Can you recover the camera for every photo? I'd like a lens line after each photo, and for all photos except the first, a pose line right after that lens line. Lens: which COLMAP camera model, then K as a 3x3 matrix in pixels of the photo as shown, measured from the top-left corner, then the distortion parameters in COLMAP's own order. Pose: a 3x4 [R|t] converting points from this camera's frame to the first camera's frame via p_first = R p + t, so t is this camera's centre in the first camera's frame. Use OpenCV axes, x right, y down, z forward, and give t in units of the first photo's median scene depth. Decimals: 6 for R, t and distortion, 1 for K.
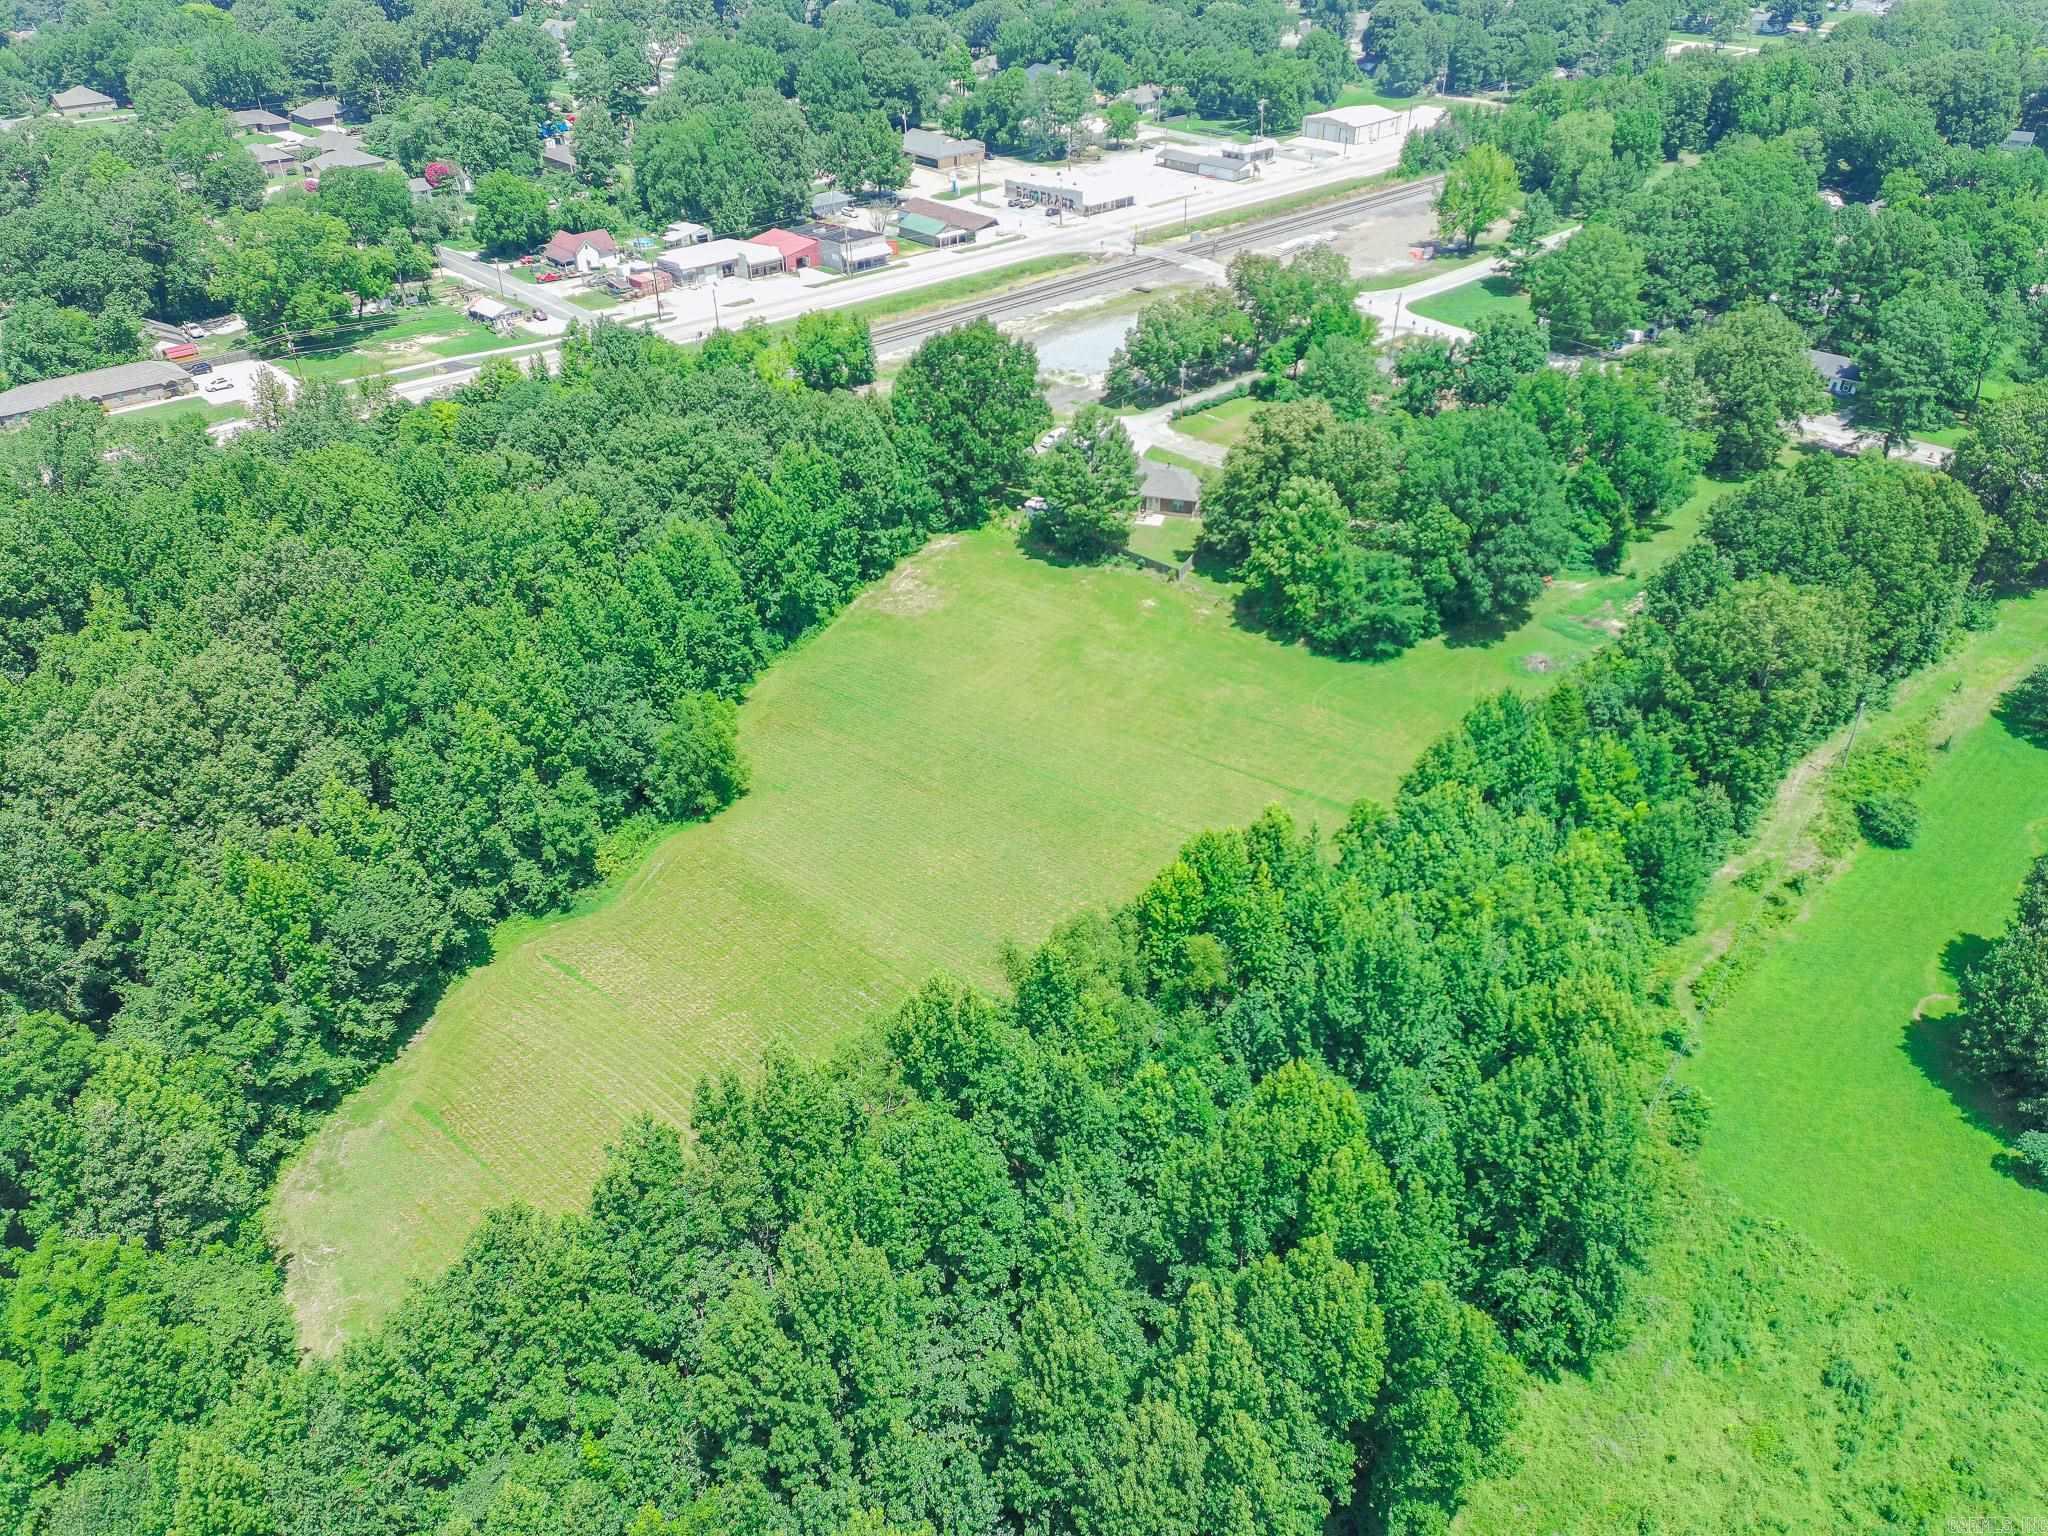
lens RADIAL K [[1539.1, 0, 1049.3], [0, 1539.1, 764.5], [0, 0, 1]] dist [0.096362, -0.094138]
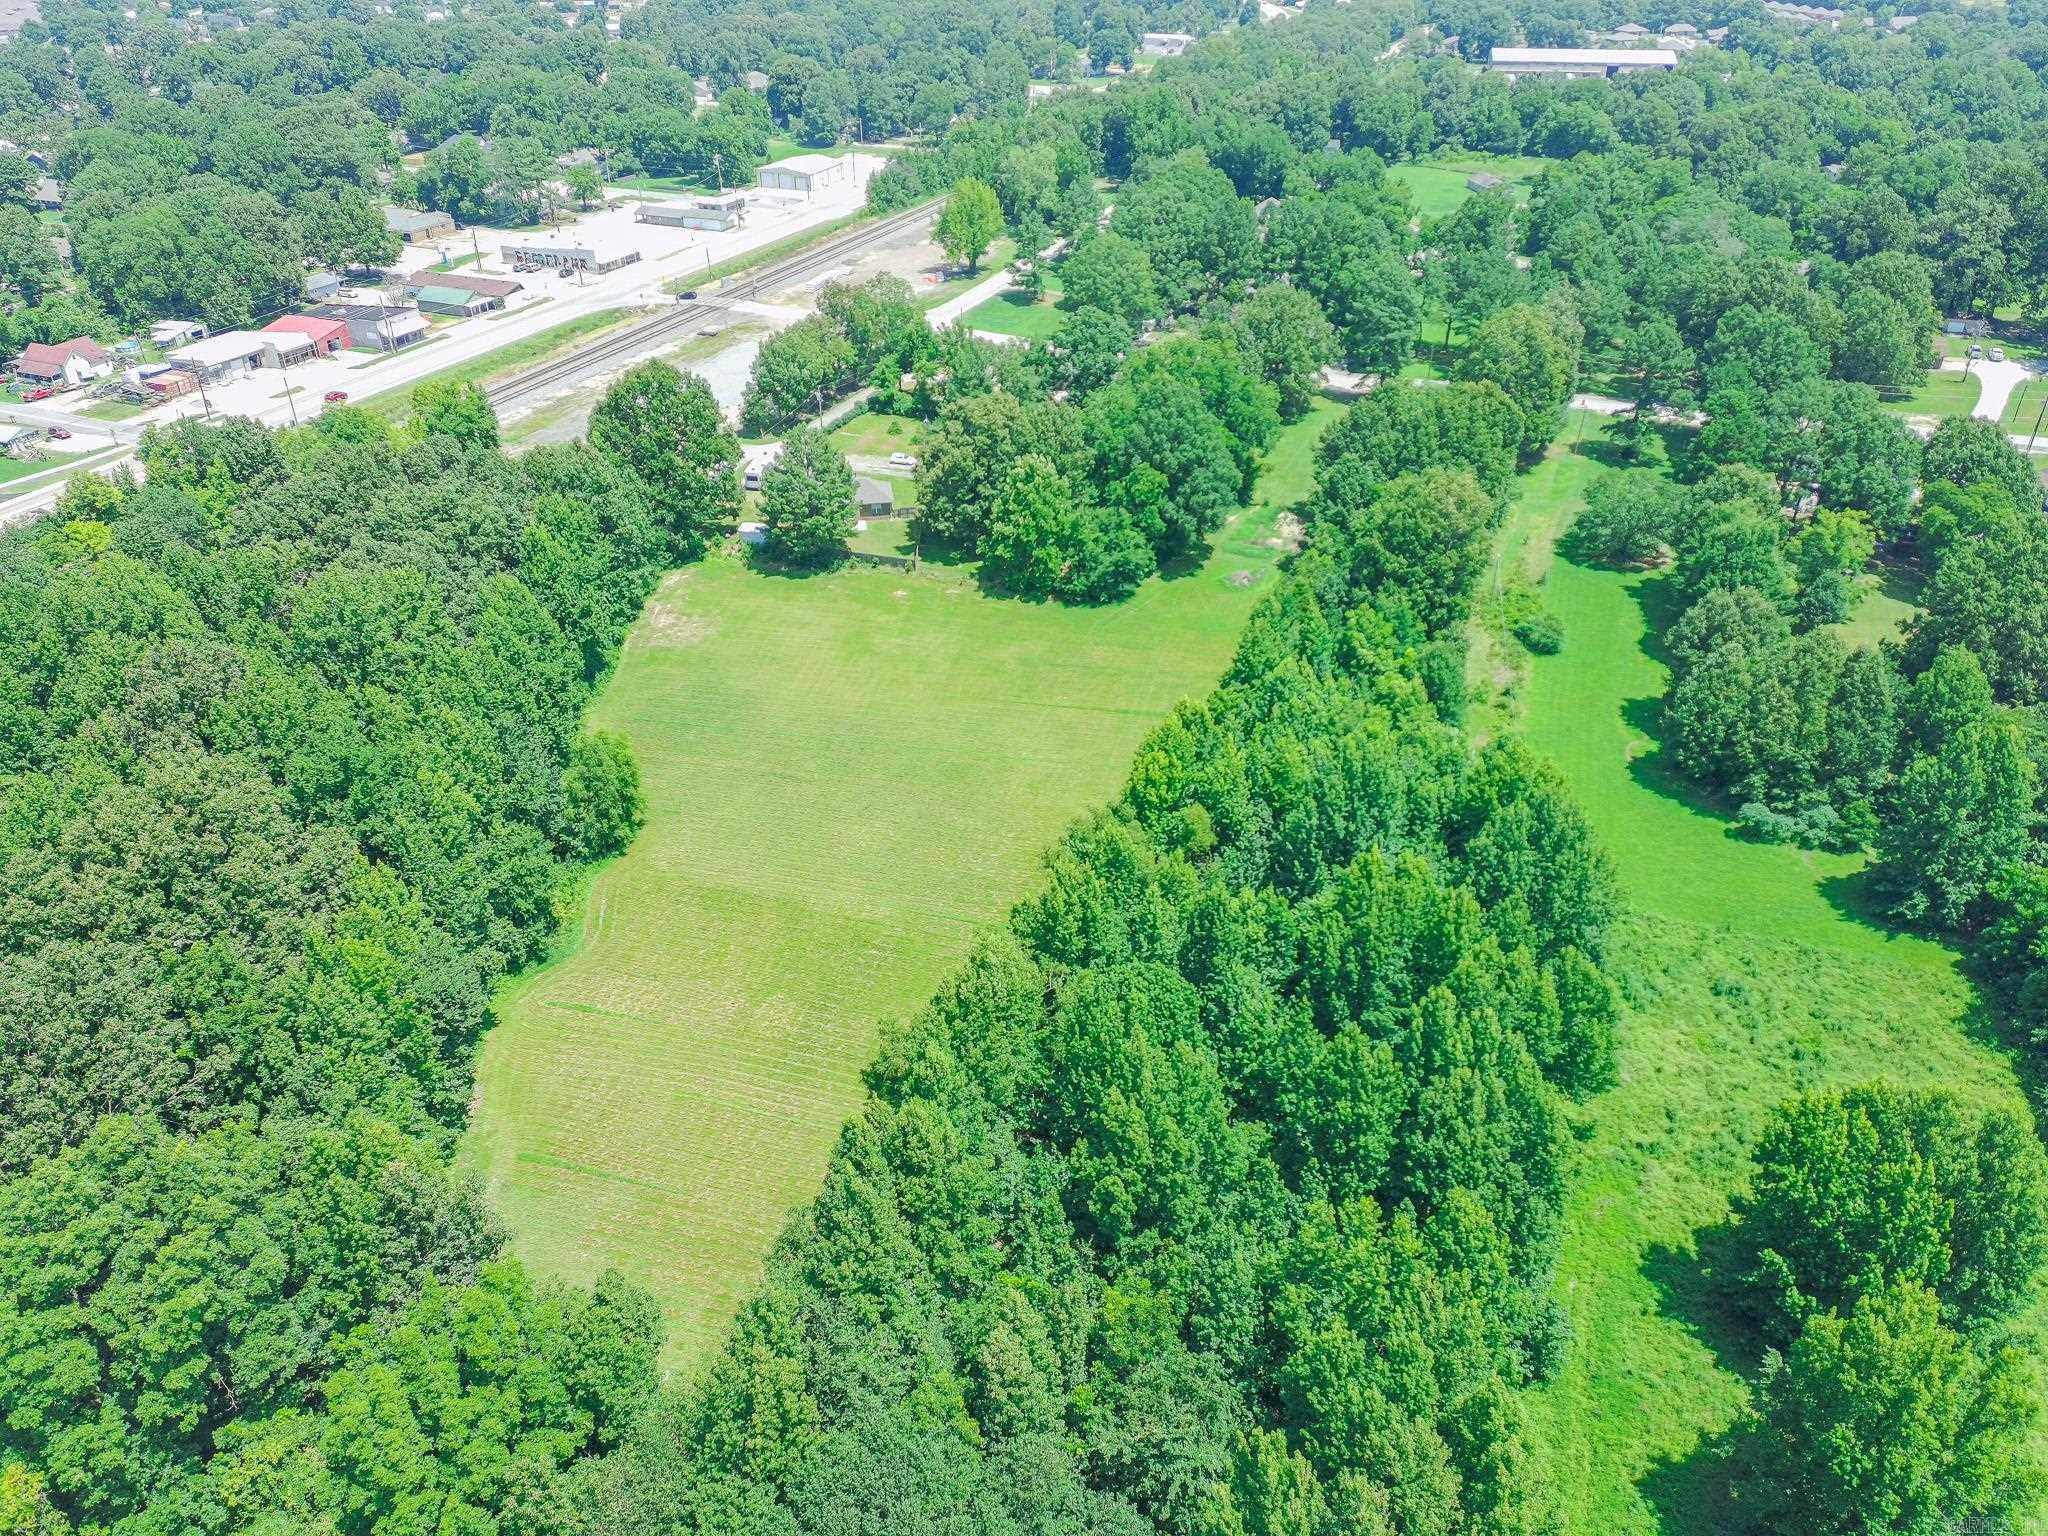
lens RADIAL K [[1539.1, 0, 1049.3], [0, 1539.1, 764.5], [0, 0, 1]] dist [0.096362, -0.094138]
pose [[0.905306, -0.215547, 0.366007, -0.206603], [0.228416, 0.973528, 0.008347, 0.021778], [-0.358117, 0.076045, 0.930575, -0.033480]]
